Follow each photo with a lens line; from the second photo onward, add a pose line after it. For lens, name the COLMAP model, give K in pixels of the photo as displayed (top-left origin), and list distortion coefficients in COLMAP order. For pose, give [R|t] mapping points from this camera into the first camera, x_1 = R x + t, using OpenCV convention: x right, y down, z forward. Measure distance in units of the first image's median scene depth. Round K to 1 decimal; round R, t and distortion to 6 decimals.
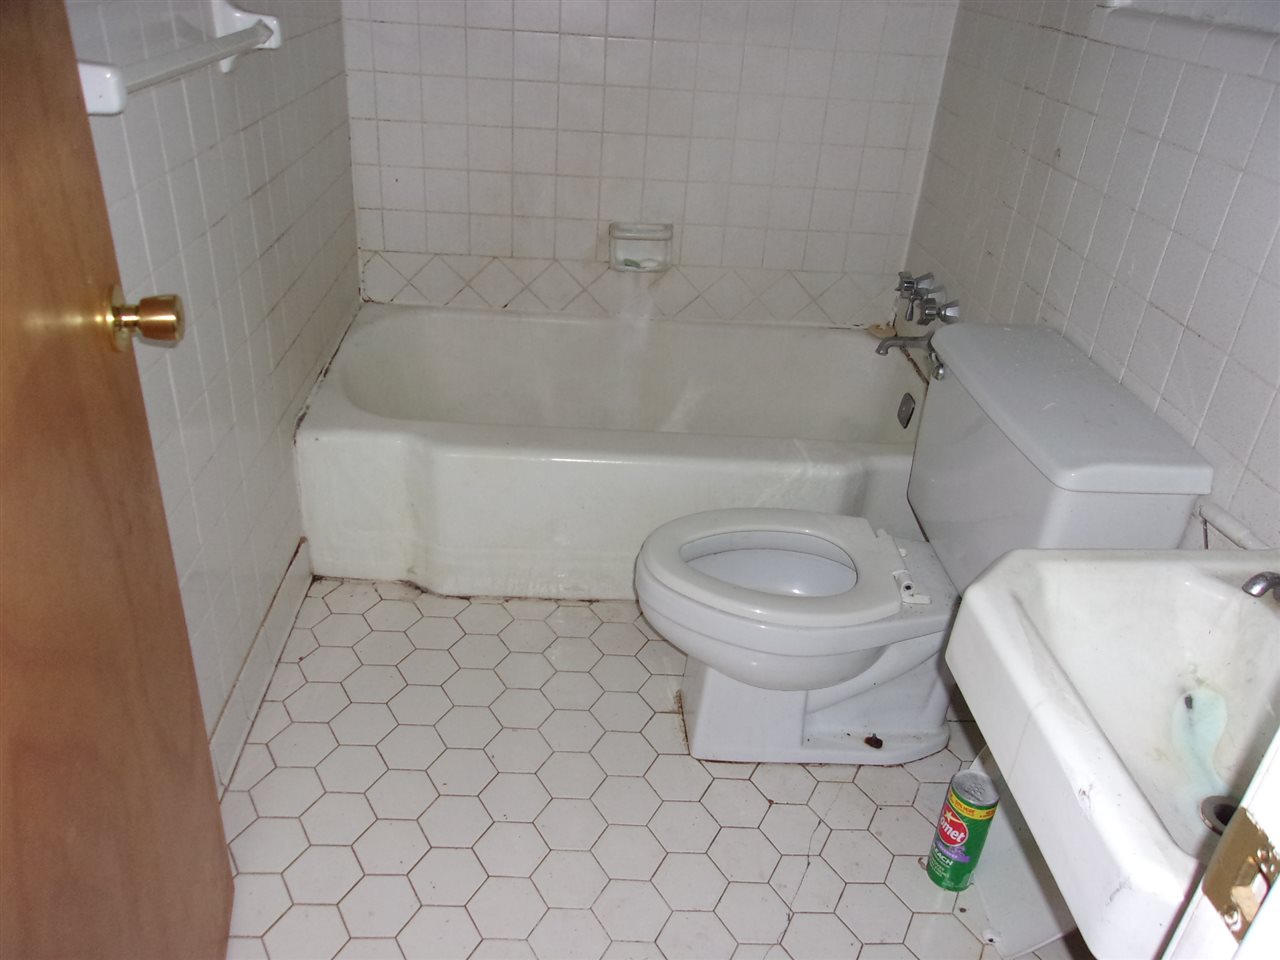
lens RADIAL K [[1003.2, 0, 640.0], [0, 1003.2, 480.0], [0, 0, 1]] dist [-0.032110, 0.001616]
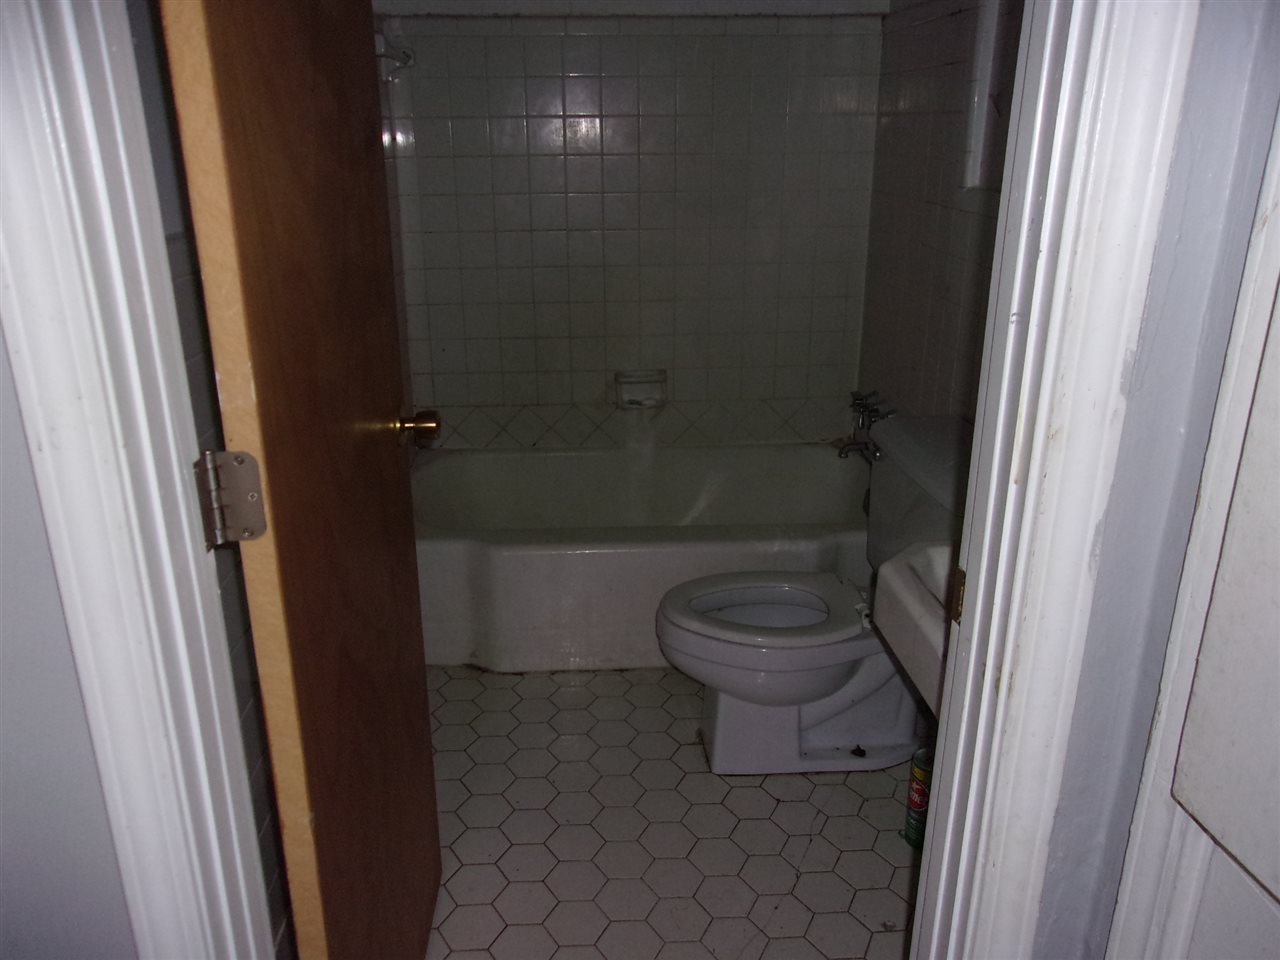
lens RADIAL K [[1003.2, 0, 640.0], [0, 1003.2, 480.0], [0, 0, 1]] dist [-0.032110, 0.001616]
pose [[0.997395, -0.072111, -0.001537, -0.008538], [0.070857, 0.983589, -0.165925, 0.097574], [0.013477, 0.165384, 0.986137, -0.237417]]
